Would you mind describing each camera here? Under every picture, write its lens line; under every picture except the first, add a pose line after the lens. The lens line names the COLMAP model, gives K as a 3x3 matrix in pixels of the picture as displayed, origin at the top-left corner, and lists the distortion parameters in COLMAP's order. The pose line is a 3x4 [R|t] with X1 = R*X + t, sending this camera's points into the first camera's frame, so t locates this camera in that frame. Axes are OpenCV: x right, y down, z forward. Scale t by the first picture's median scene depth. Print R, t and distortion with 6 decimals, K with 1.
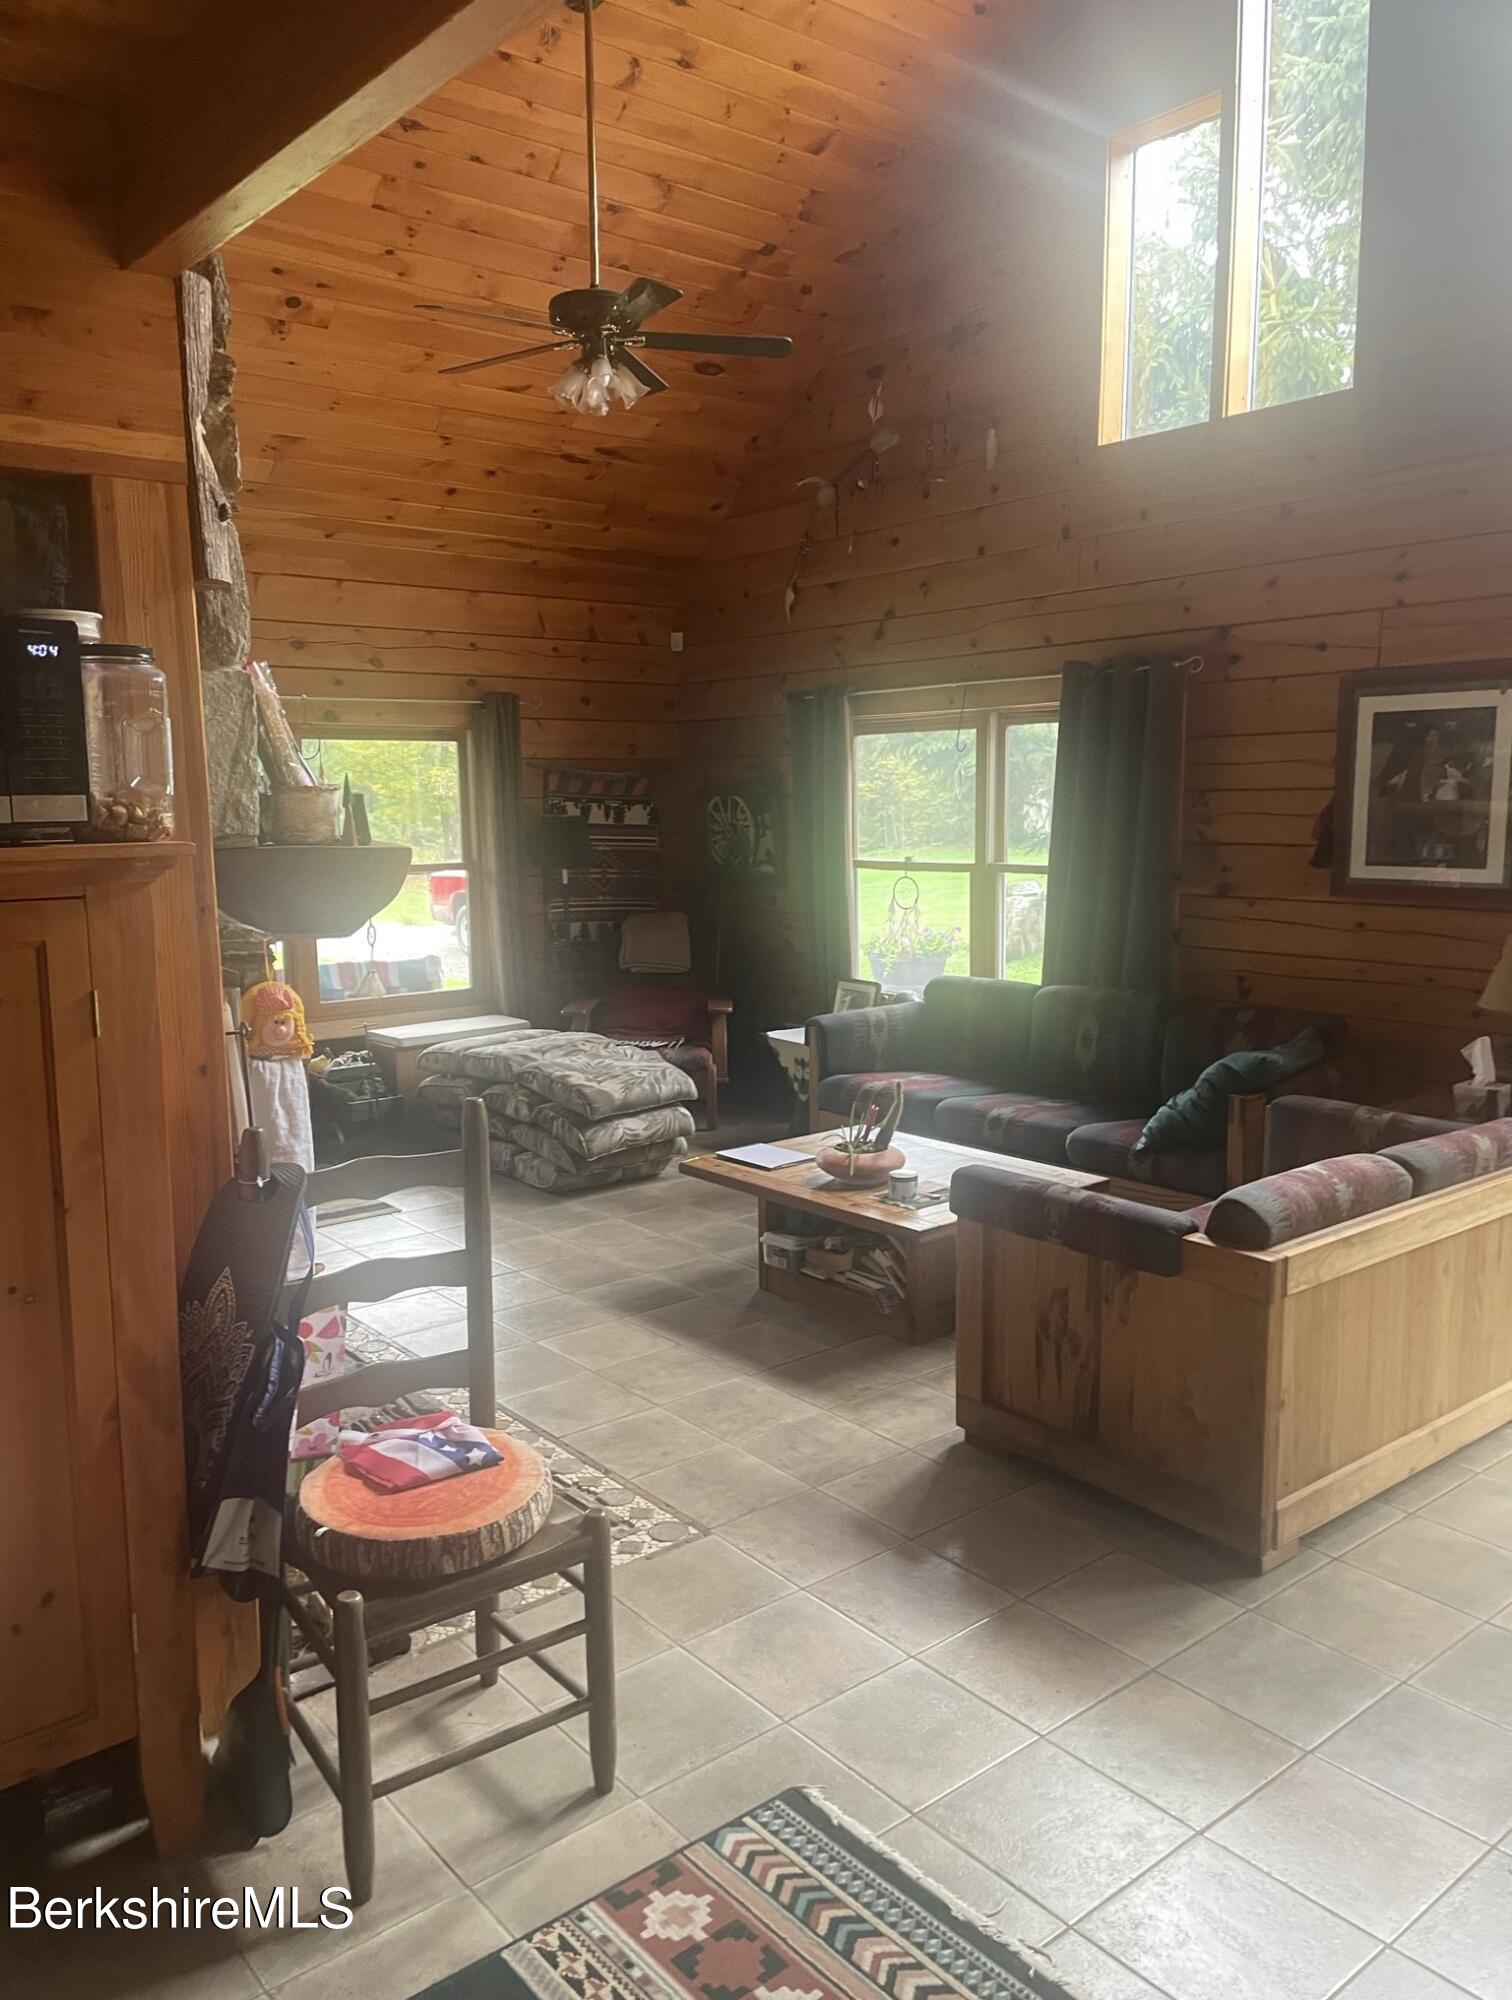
lens RADIAL K [[1537.7, 0, 738.9], [0, 1537.7, 1000.1], [0, 0, 1]] dist [0.041514, -0.014765]
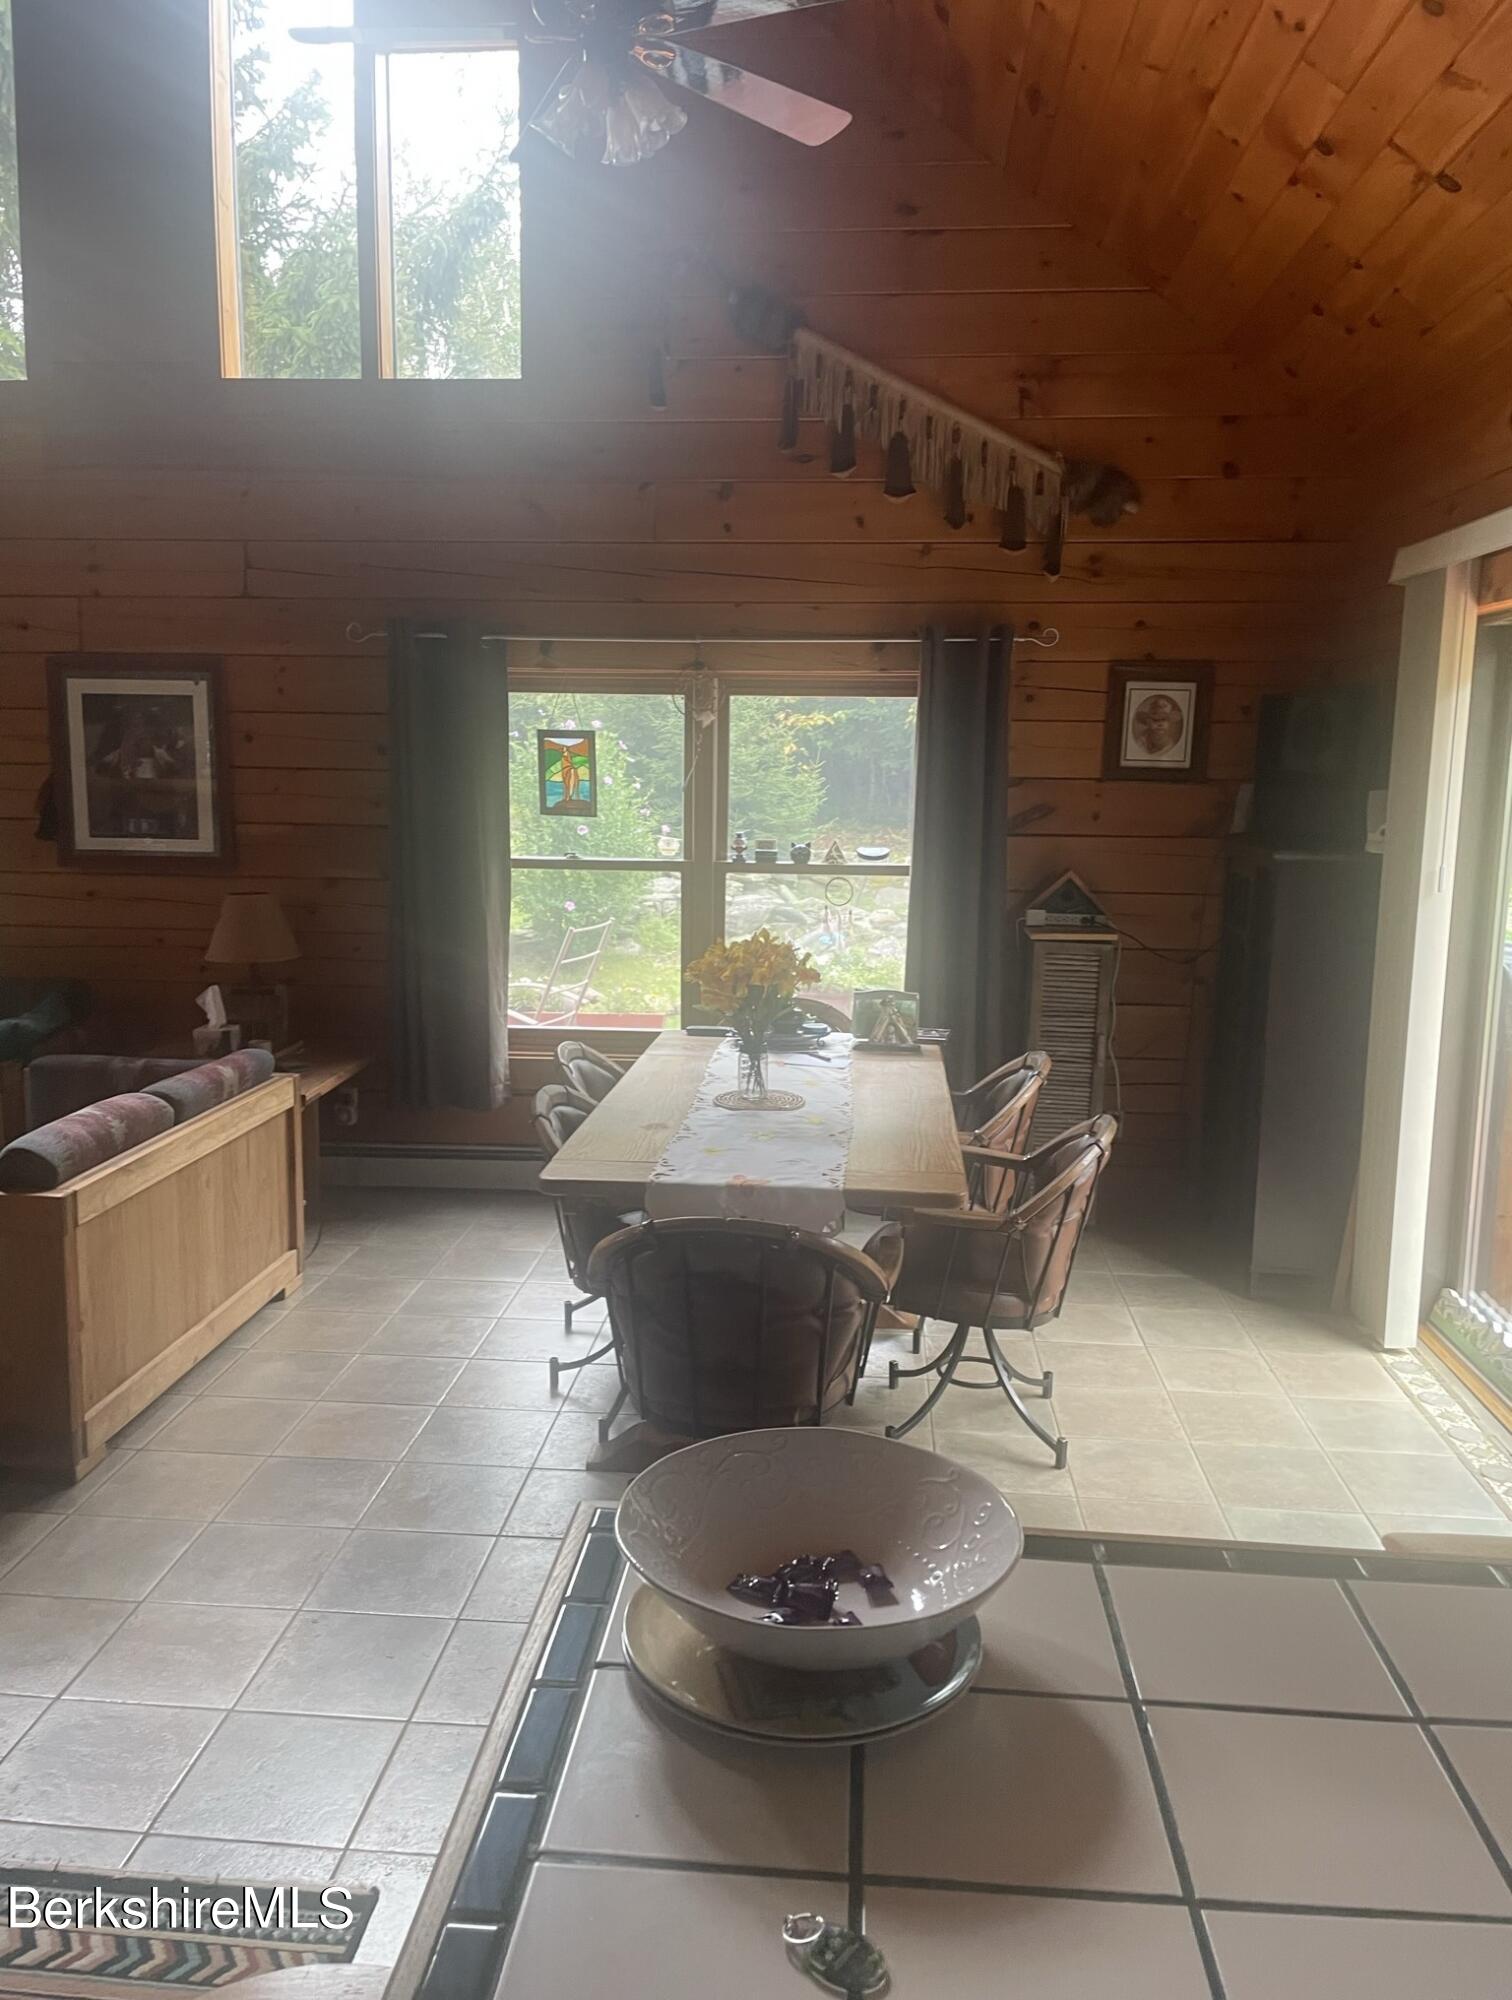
lens RADIAL K [[1537.7, 0, 750.2], [0, 1537.7, 1003.5], [0, 0, 1]] dist [0.041514, -0.014765]
pose [[0.694841, -0.090357, 0.713464, -0.076998], [0.078441, 0.995679, 0.049705, 0.014473], [-0.714872, 0.021428, 0.698927, -0.103635]]
